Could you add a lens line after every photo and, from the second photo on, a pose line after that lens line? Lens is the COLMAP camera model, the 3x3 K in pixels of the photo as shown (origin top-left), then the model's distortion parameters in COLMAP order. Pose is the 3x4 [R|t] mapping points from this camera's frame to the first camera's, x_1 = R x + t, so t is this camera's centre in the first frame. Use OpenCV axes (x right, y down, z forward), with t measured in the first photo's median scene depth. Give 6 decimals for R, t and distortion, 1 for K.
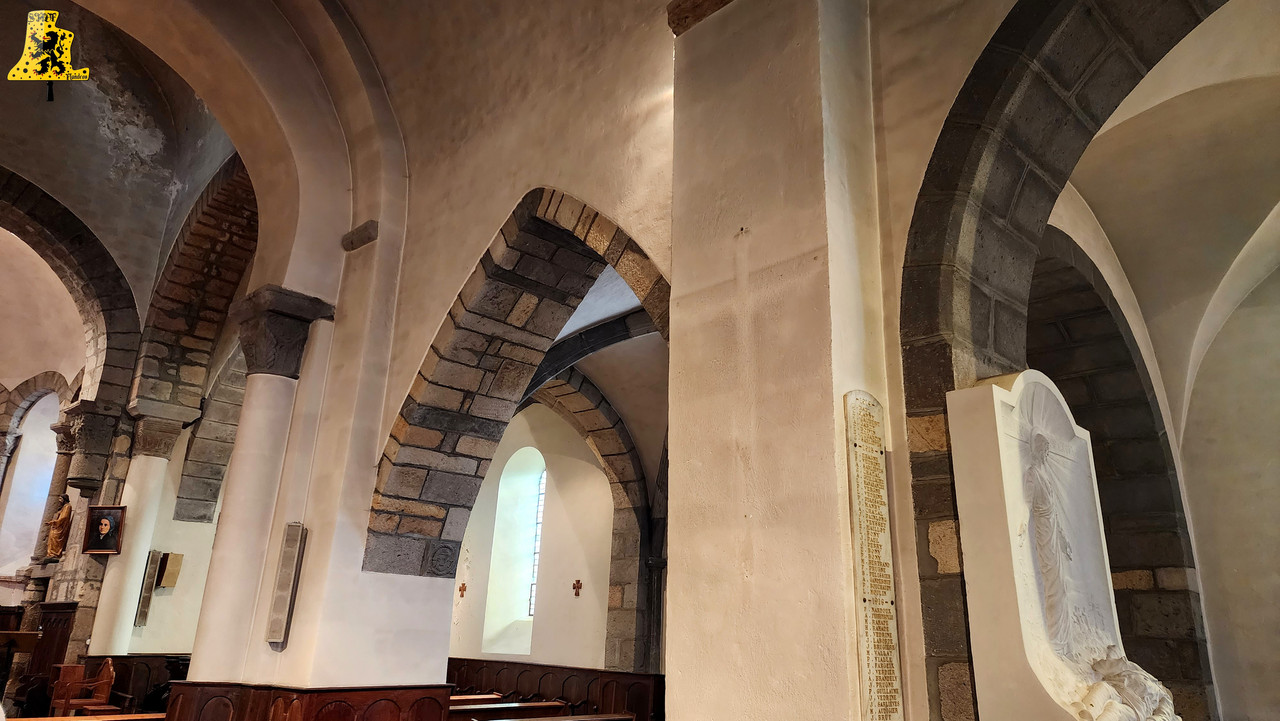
lens RADIAL K [[841.5, 0, 640.0], [0, 841.5, 360.5], [0, 0, 1]] dist [0.103493, -0.101652]
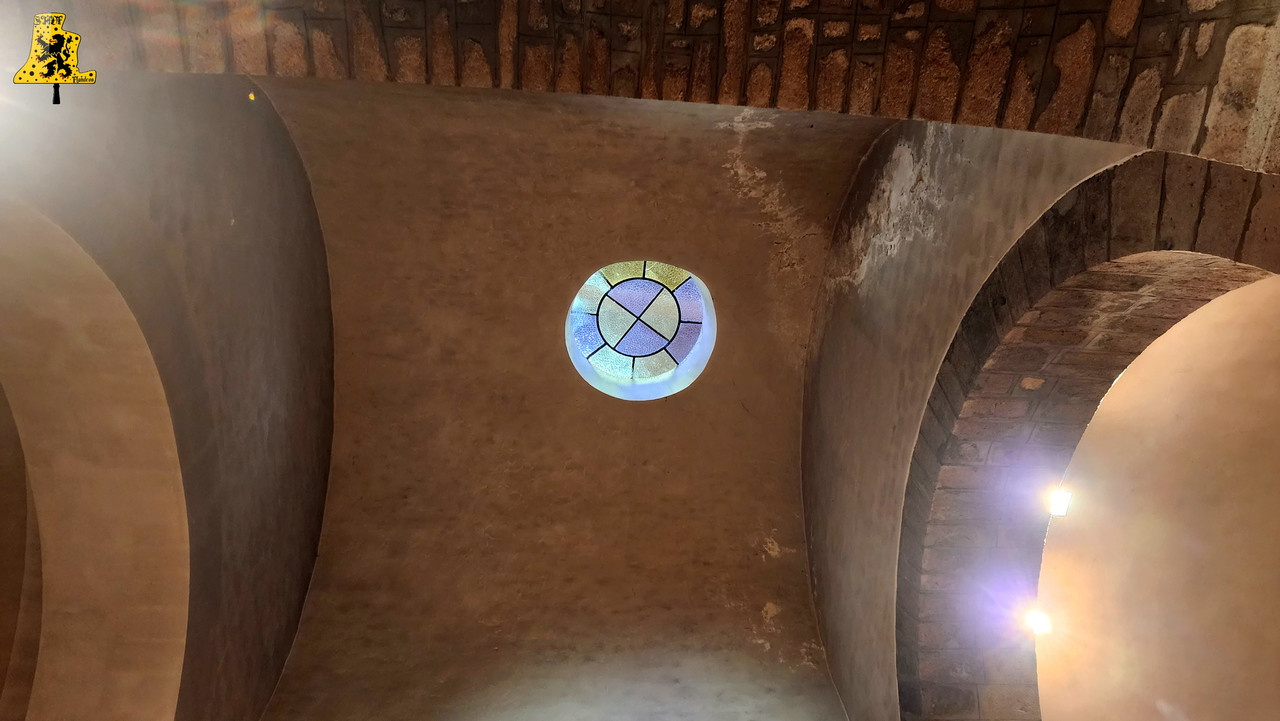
lens RADIAL K [[841.5, 0, 640.0], [0, 841.5, 360.5], [0, 0, 1]] dist [0.103493, -0.101652]
pose [[-0.677065, -0.691177, -0.252700, -0.715151], [0.254249, 0.102543, -0.961687, 0.345523], [0.690609, -0.715374, 0.106303, 1.306363]]
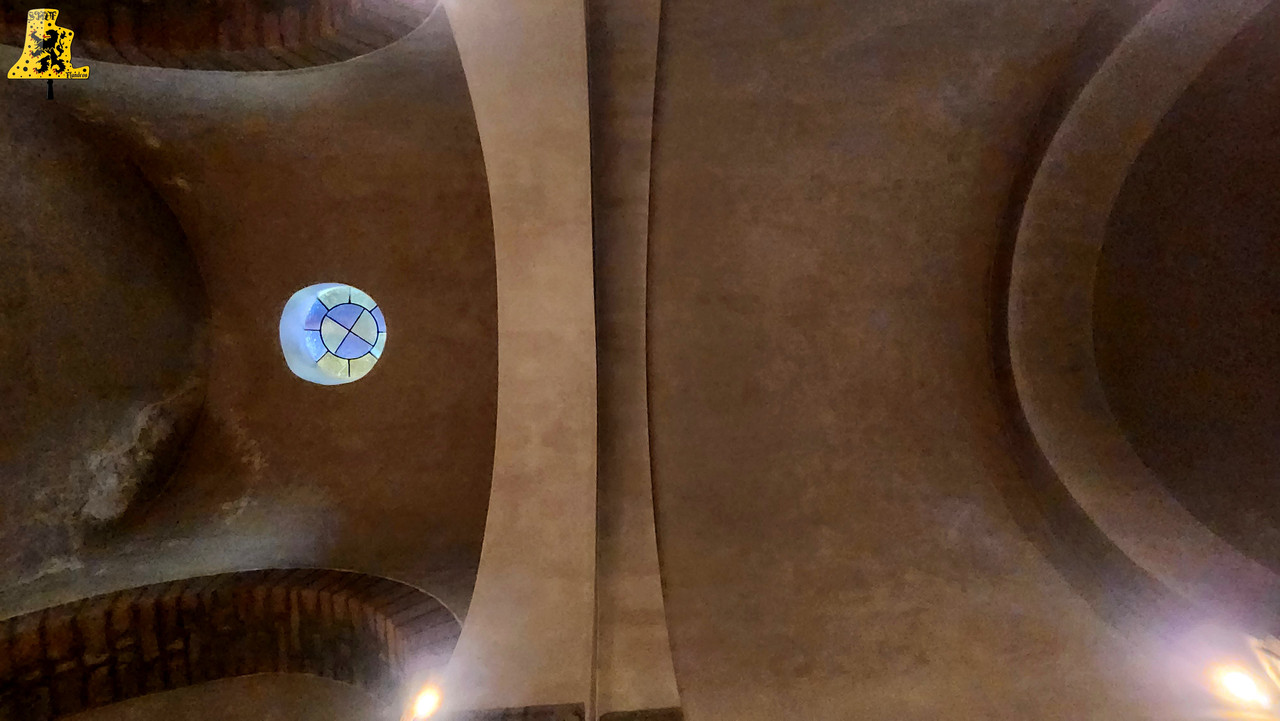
lens RADIAL K [[519.5, 0, 639.4], [0, 519.5, 353.3], [0, 0, 1]] dist [-0.001664, -0.000467]
pose [[0.725848, 0.675710, 0.128687, -0.637293], [-0.115432, 0.304088, -0.945625, 0.166026], [-0.678100, 0.671526, 0.298720, 0.749342]]
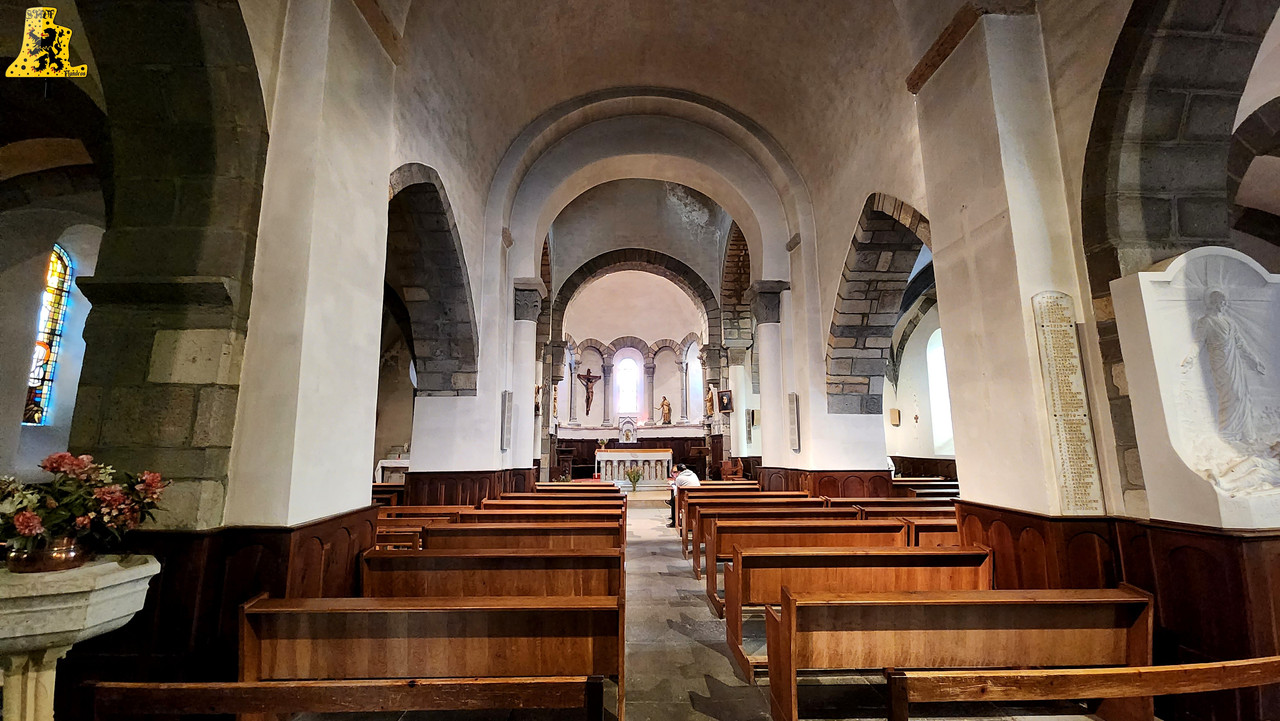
lens RADIAL K [[519.5, 0, 639.4], [0, 519.5, 353.3], [0, 0, 1]] dist [-0.001664, -0.000467]
pose [[0.730310, -0.147448, -0.667013, 0.169689], [0.232628, 0.971747, 0.039891, -0.035779], [0.642287, -0.184299, 0.743977, -0.135523]]
